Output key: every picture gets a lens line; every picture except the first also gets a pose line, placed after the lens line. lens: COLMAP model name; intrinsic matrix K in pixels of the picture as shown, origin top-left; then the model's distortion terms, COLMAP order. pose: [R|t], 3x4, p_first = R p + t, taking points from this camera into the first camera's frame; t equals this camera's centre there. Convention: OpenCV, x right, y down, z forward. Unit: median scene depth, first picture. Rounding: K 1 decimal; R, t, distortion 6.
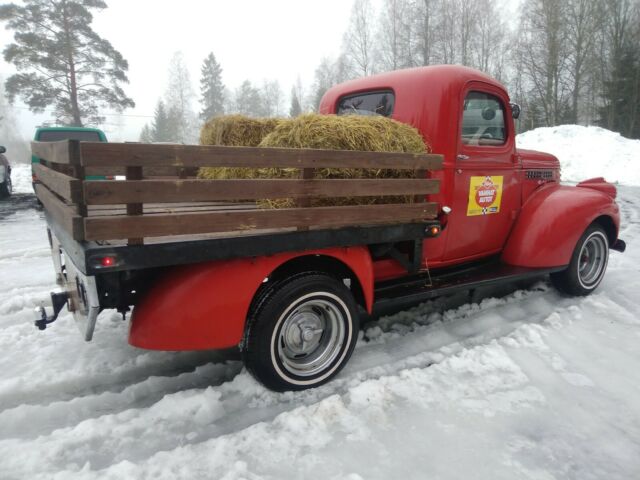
lens RADIAL K [[468.8, 0, 320.0], [0, 468.8, 240.0], [0, 0, 1]] dist [0.016323, 0.000136]
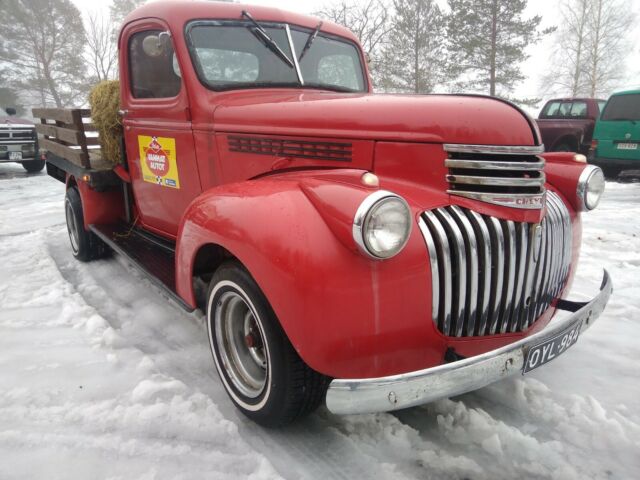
lens RADIAL K [[464.1, 0, 320.0], [0, 464.1, 240.0], [0, 0, 1]] dist [0.048189, -0.034140]
pose [[0.099680, 0.244689, -0.964464, 0.094187], [-0.184261, 0.957066, 0.223768, -0.015583], [0.977810, 0.155409, 0.140487, 0.093827]]
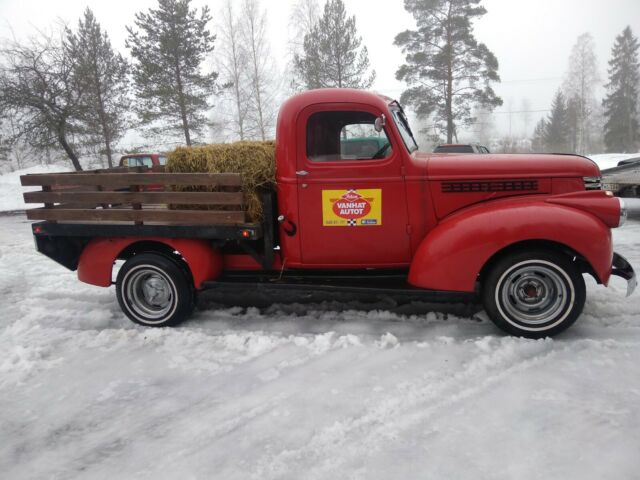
lens RADIAL K [[468.8, 0, 320.0], [0, 468.8, 240.0], [0, 0, 1]] dist [0.016323, 0.000136]
pose [[0.695843, 0.095167, -0.711861, 0.083683], [-0.088415, 0.994993, 0.046593, -0.005233], [0.712731, 0.030518, 0.700773, 0.017511]]
